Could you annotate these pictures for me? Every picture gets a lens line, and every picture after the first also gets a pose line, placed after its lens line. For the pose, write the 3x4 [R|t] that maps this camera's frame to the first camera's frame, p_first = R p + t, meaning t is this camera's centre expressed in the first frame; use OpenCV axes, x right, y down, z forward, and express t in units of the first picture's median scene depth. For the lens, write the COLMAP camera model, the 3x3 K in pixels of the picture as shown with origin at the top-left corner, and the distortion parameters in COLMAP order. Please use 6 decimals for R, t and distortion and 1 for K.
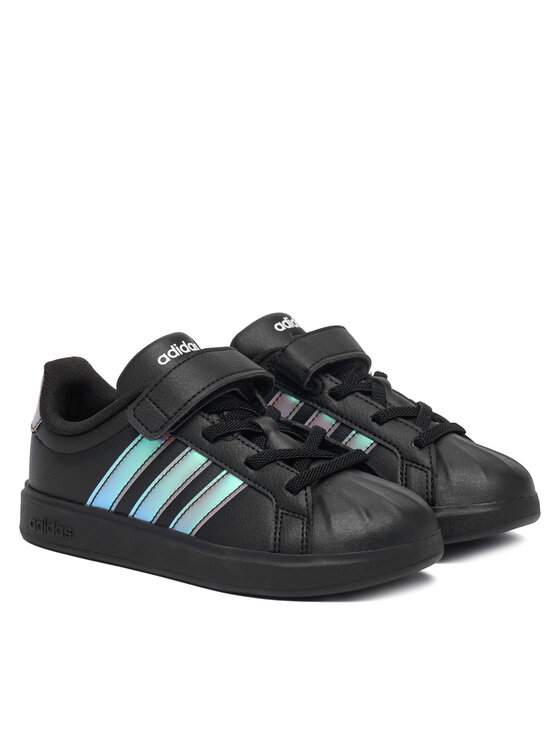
lens RADIAL K [[2191.9, 0, 280.1], [0, 2191.9, 372.9], [0, 0, 1]] dist [0.008039, 0.000000]
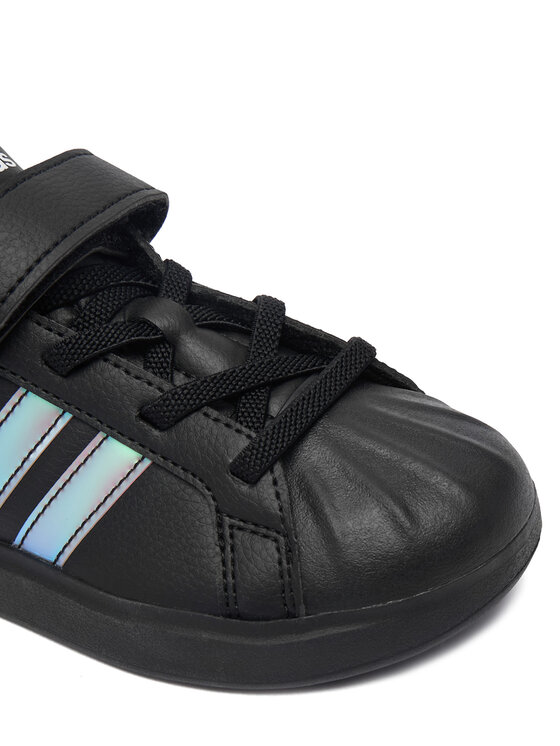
lens RADIAL K [[1082.2, 0, 279.3], [0, 1082.2, 373.0], [0, 0, 1]] dist [-0.103122, 0.000000]
pose [[0.986619, -0.144462, 0.075594, -0.001787], [0.104683, 0.916713, 0.385588, -0.058573], [-0.125001, -0.372515, 0.919569, 0.782177]]
